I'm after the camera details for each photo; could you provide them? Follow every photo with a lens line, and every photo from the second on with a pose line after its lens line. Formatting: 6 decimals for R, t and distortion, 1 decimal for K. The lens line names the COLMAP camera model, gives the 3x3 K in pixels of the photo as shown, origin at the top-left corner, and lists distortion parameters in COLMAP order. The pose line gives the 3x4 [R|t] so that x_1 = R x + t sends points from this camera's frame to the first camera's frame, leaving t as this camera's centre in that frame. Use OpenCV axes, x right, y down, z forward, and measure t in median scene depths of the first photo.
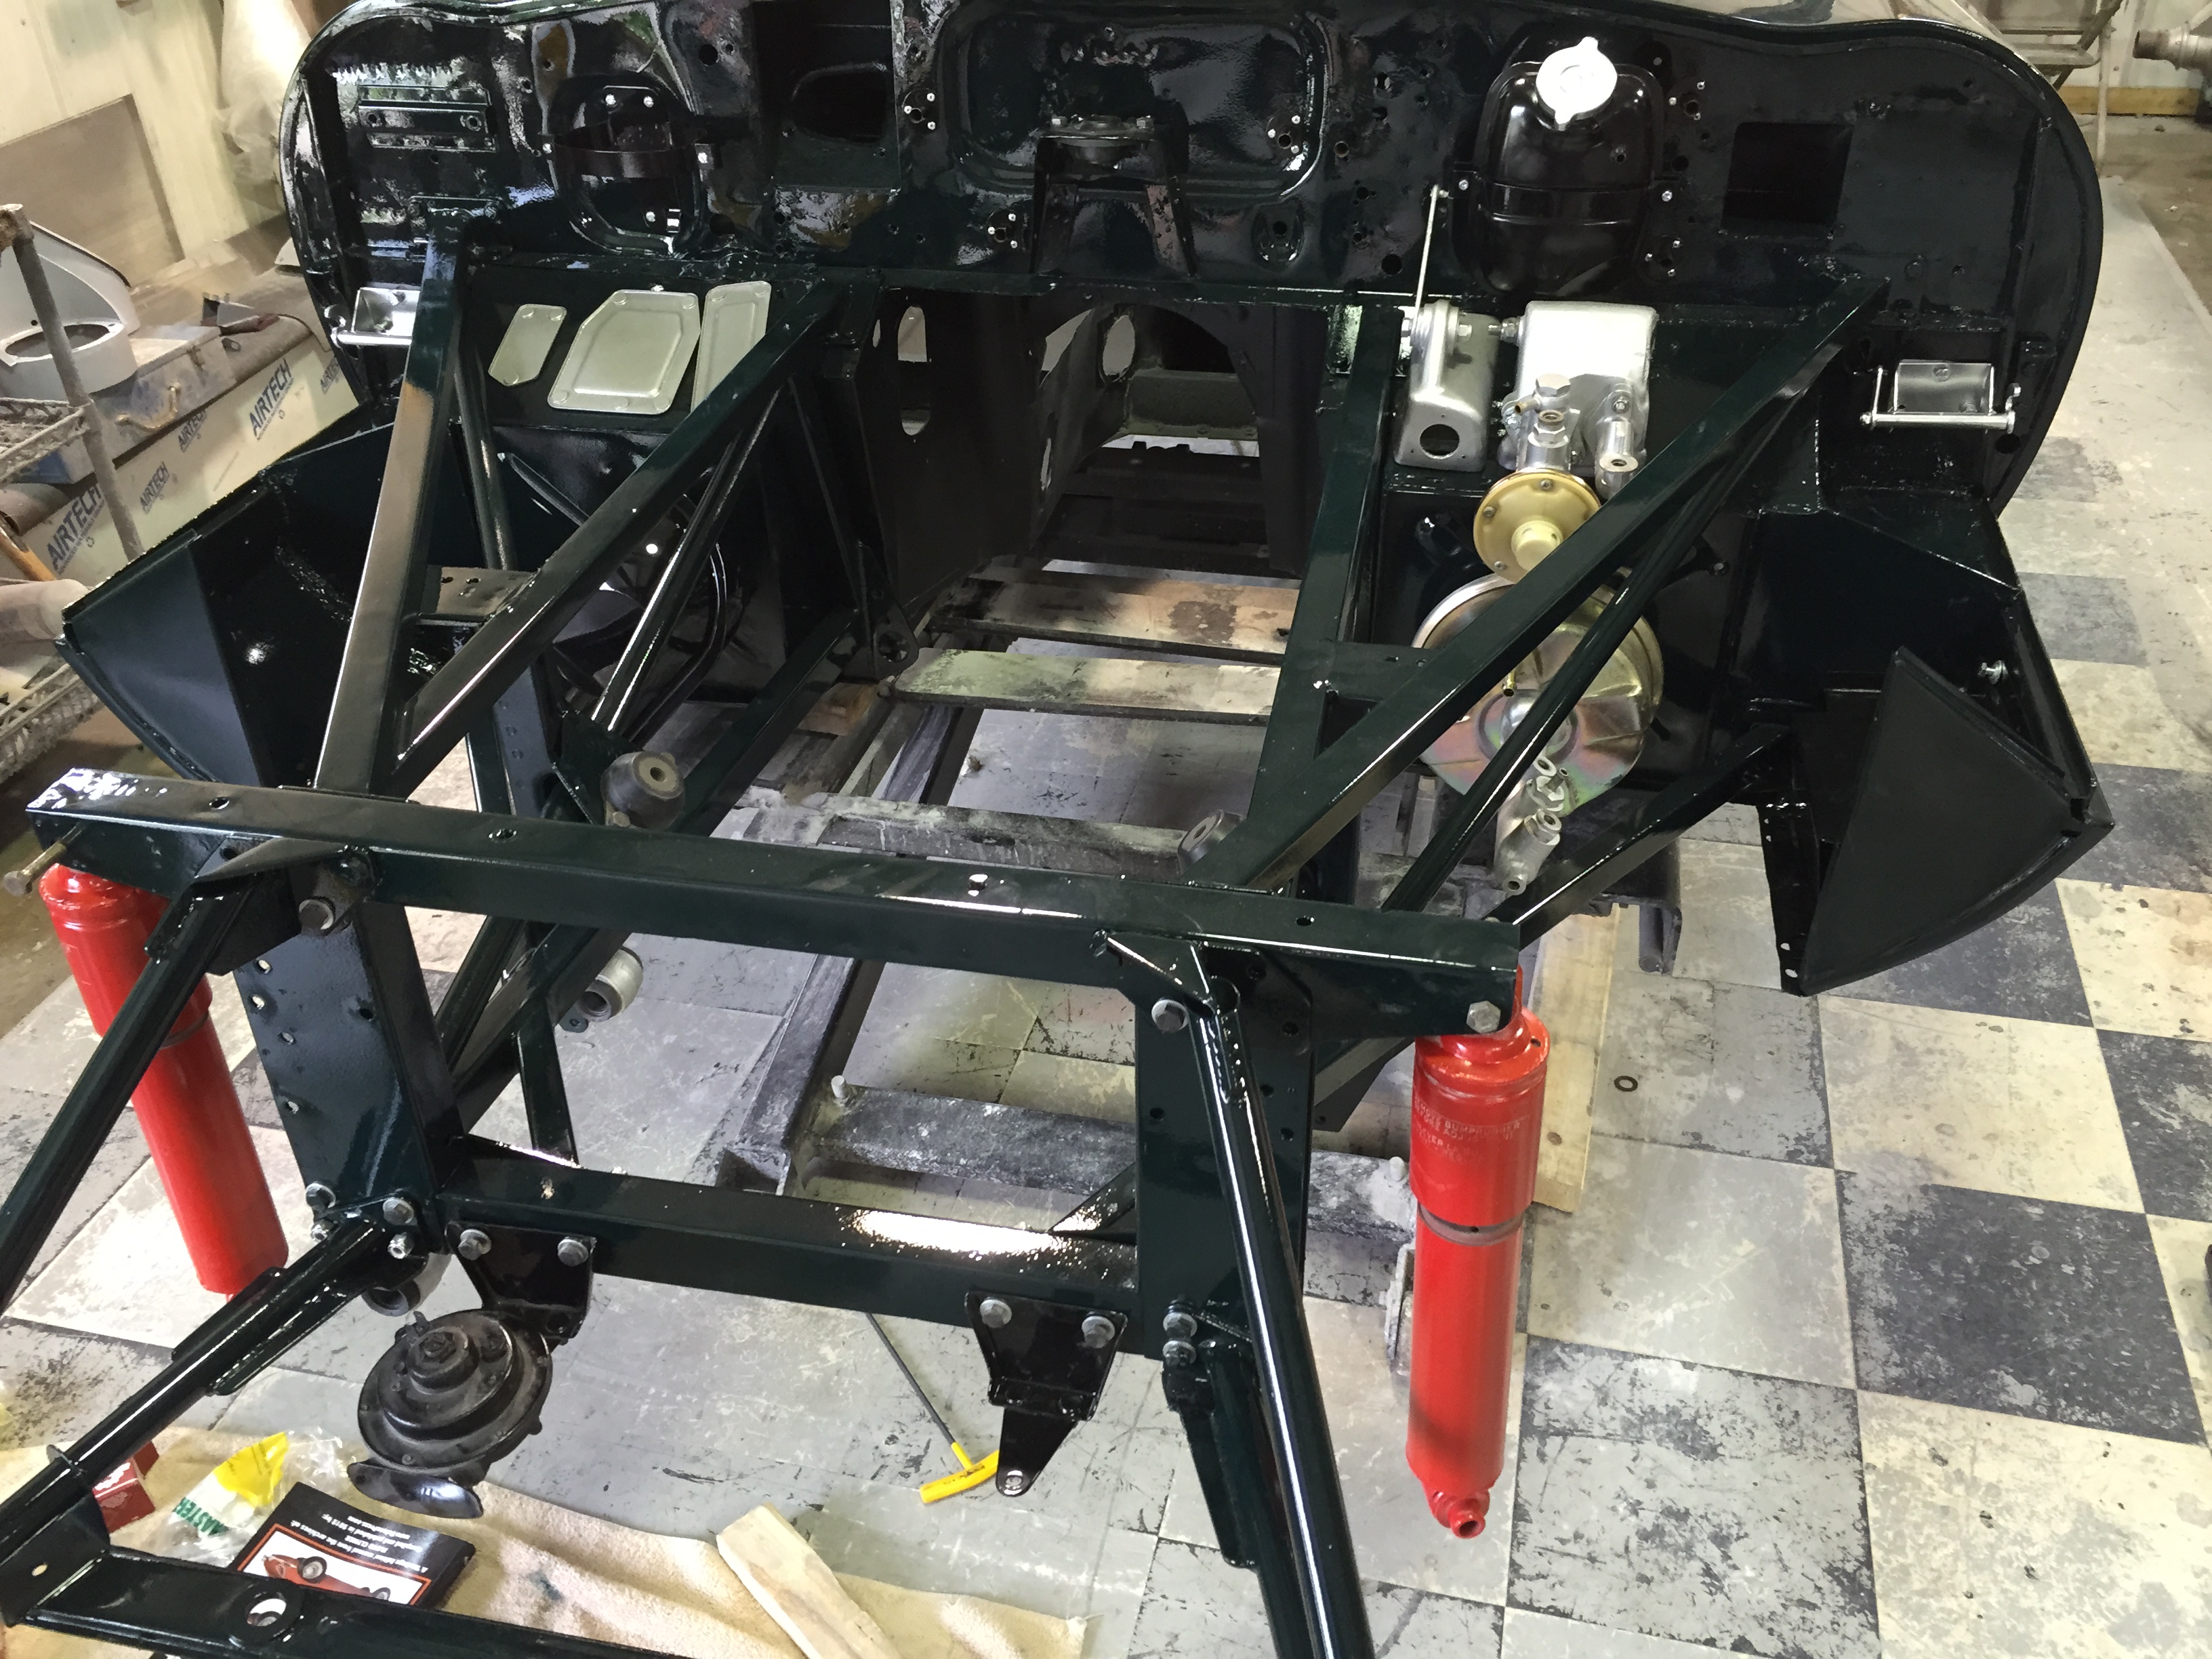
lens RADIAL K [[1905.9, 0, 1106.0], [0, 1905.9, 829.5], [0, 0, 1]] dist [0.032431, -0.002237]
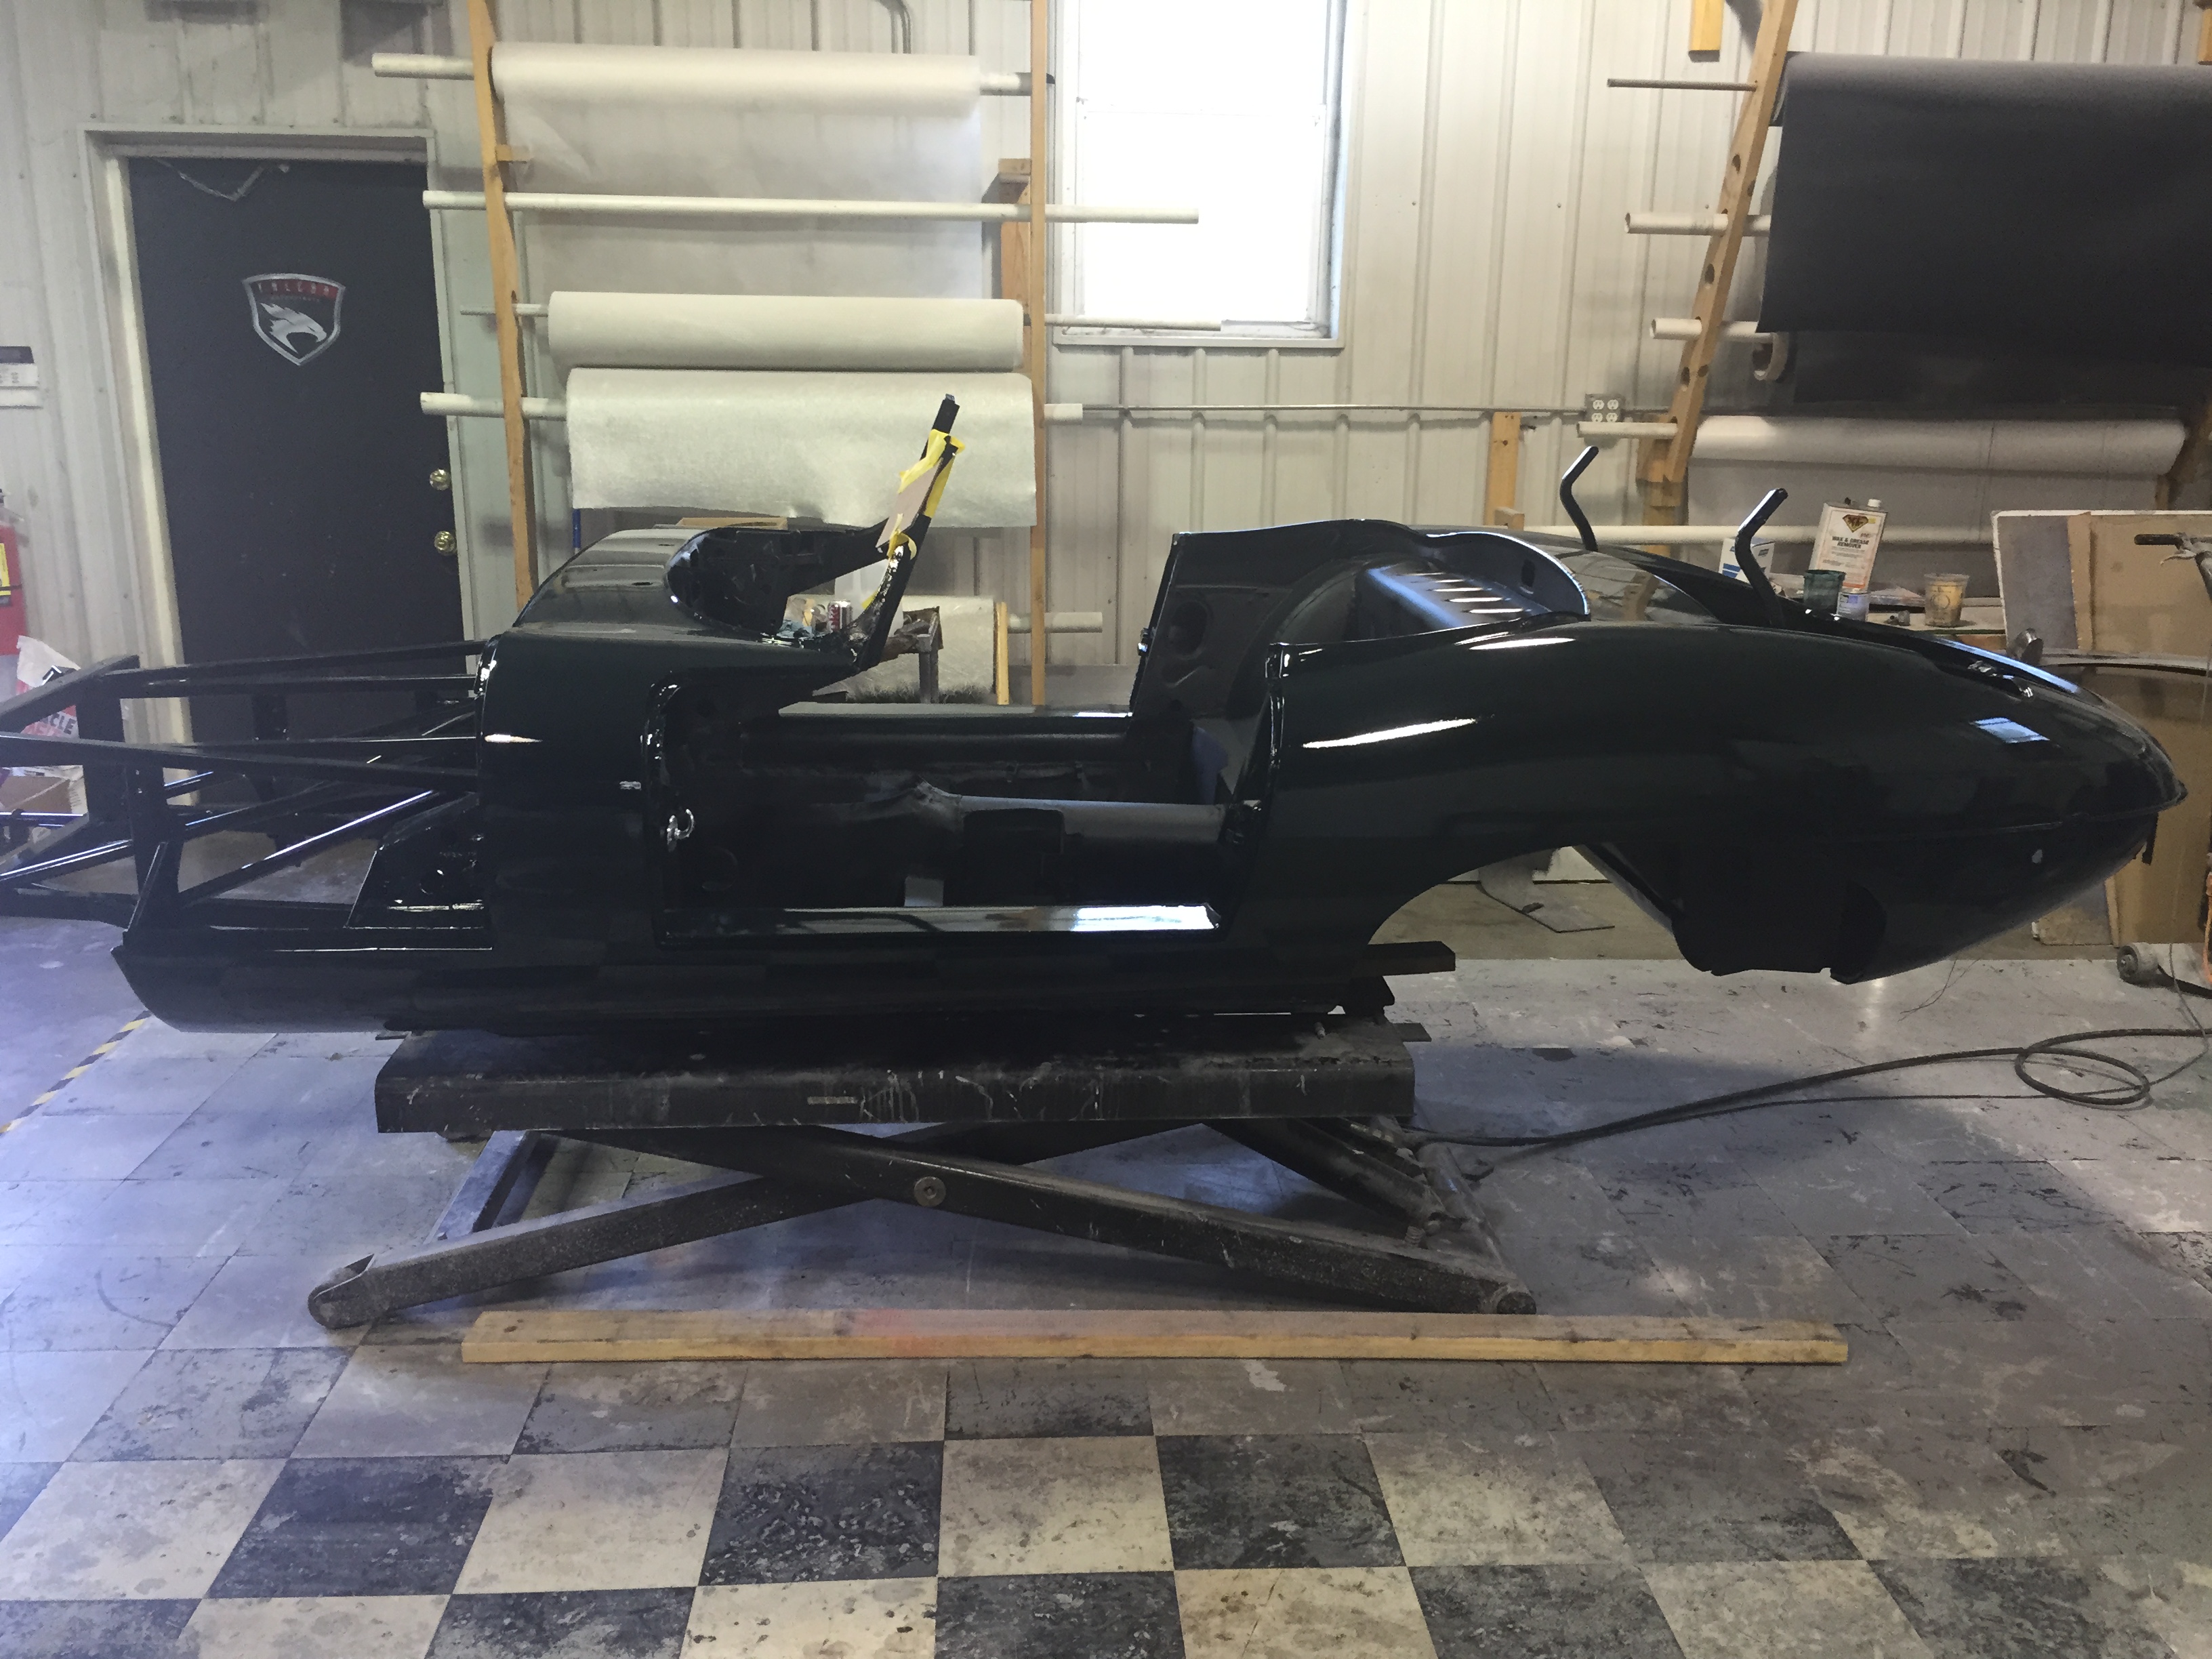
lens RADIAL K [[1905.9, 0, 1106.0], [0, 1905.9, 829.5], [0, 0, 1]] dist [0.032431, -0.002237]
pose [[0.287692, 0.262399, -0.921075, 1.594284], [-0.547648, 0.834057, 0.066555, -0.491186], [0.785694, 0.485278, 0.383654, 0.606368]]
